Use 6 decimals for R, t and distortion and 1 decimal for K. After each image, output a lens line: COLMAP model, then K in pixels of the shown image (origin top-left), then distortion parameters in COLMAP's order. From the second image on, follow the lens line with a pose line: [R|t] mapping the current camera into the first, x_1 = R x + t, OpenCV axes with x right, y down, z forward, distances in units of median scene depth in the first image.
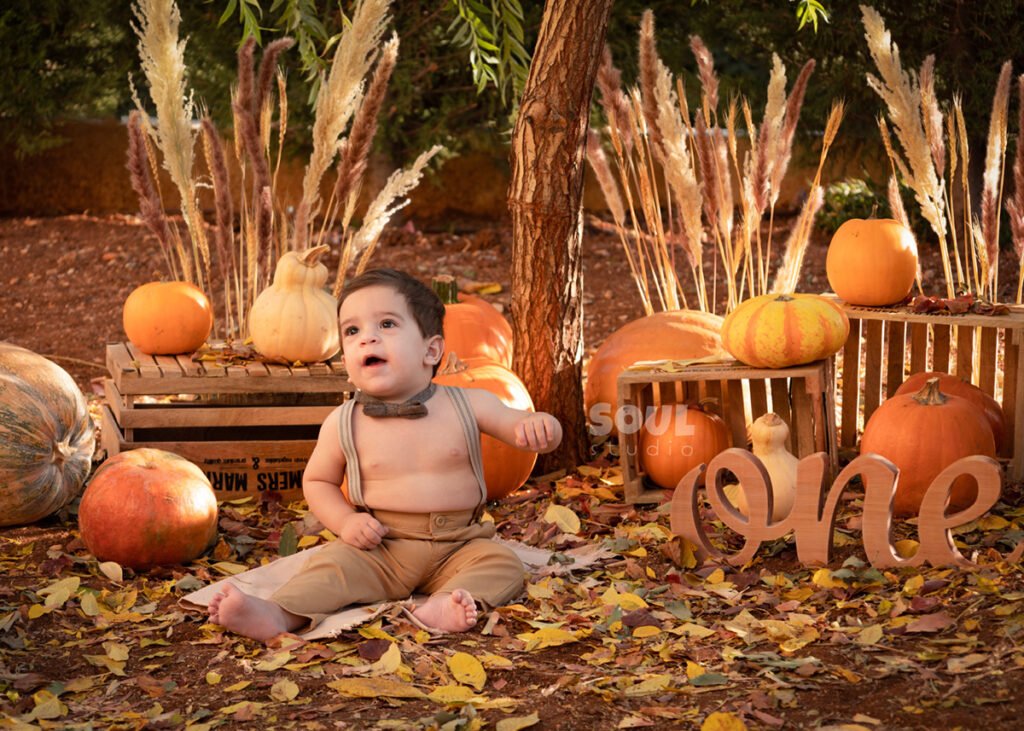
lens RADIAL K [[2908.3, 0, 512.0], [0, 2908.3, 365.5], [0, 0, 1]] dist [0.053340, -0.251379]
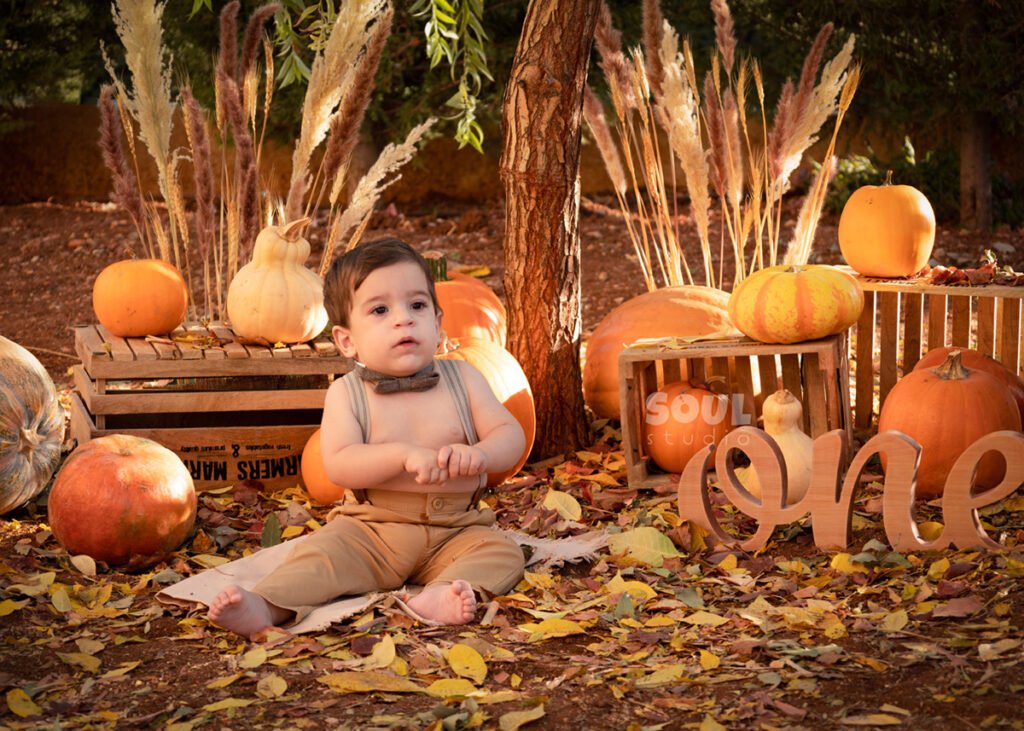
lens RADIAL K [[3023.7, 0, 512.0], [0, 3023.7, 365.5], [0, 0, 1]] dist [0.075796, -0.754626]
pose [[0.999923, -0.010492, 0.006594, -0.004954], [0.010502, 0.999944, -0.001372, 0.008527], [-0.006580, 0.001441, 0.999977, 0.020799]]
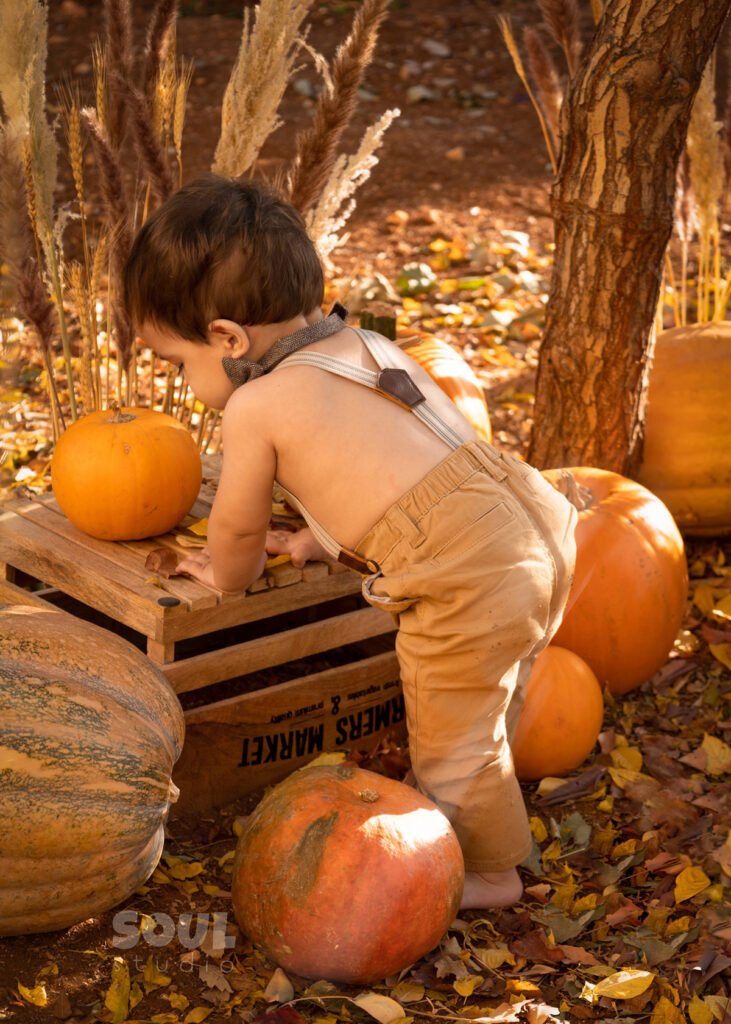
lens RADIAL K [[3102.5, 0, 390.0], [0, 3102.5, 511.2], [0, 0, 1]] dist [0.111426, -0.986727]
pose [[0.880739, -0.145184, 0.450800, -0.377604], [0.047334, 0.974072, 0.221230, -0.154765], [-0.471230, -0.173508, 0.864776, 0.448531]]
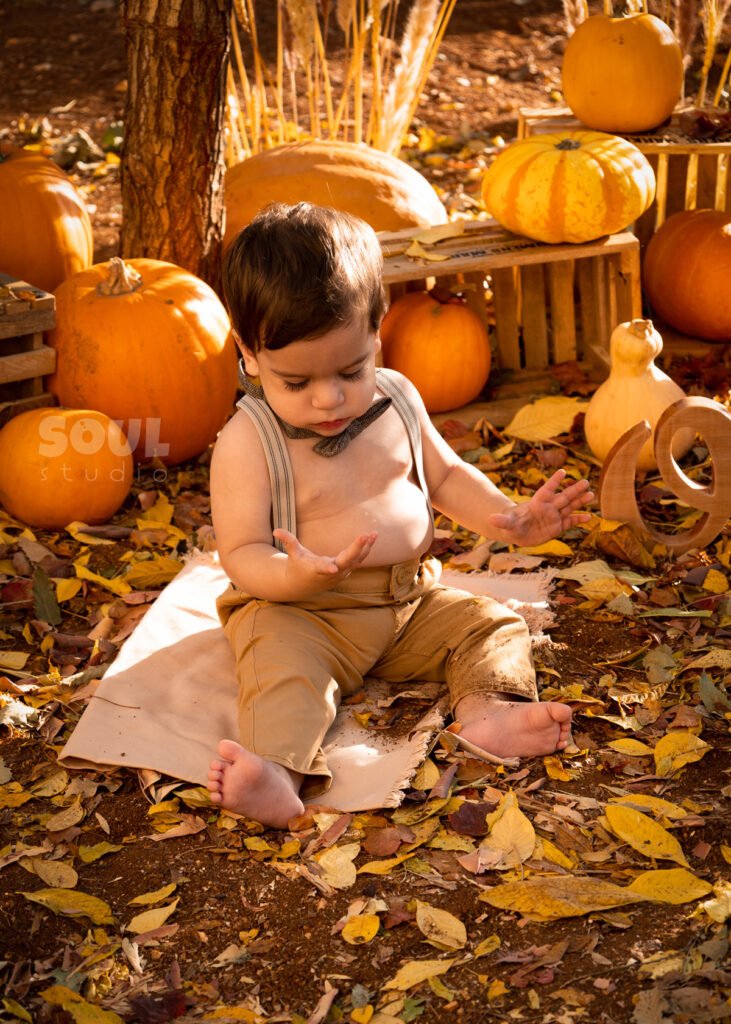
lens RADIAL K [[3102.5, 0, 390.0], [0, 3102.5, 511.2], [0, 0, 1]] dist [0.111426, -0.986727]
pose [[0.890523, -0.155061, 0.427697, -0.303710], [0.062484, 0.972900, 0.222623, -0.112633], [-0.450627, -0.171527, 0.876079, 0.318985]]
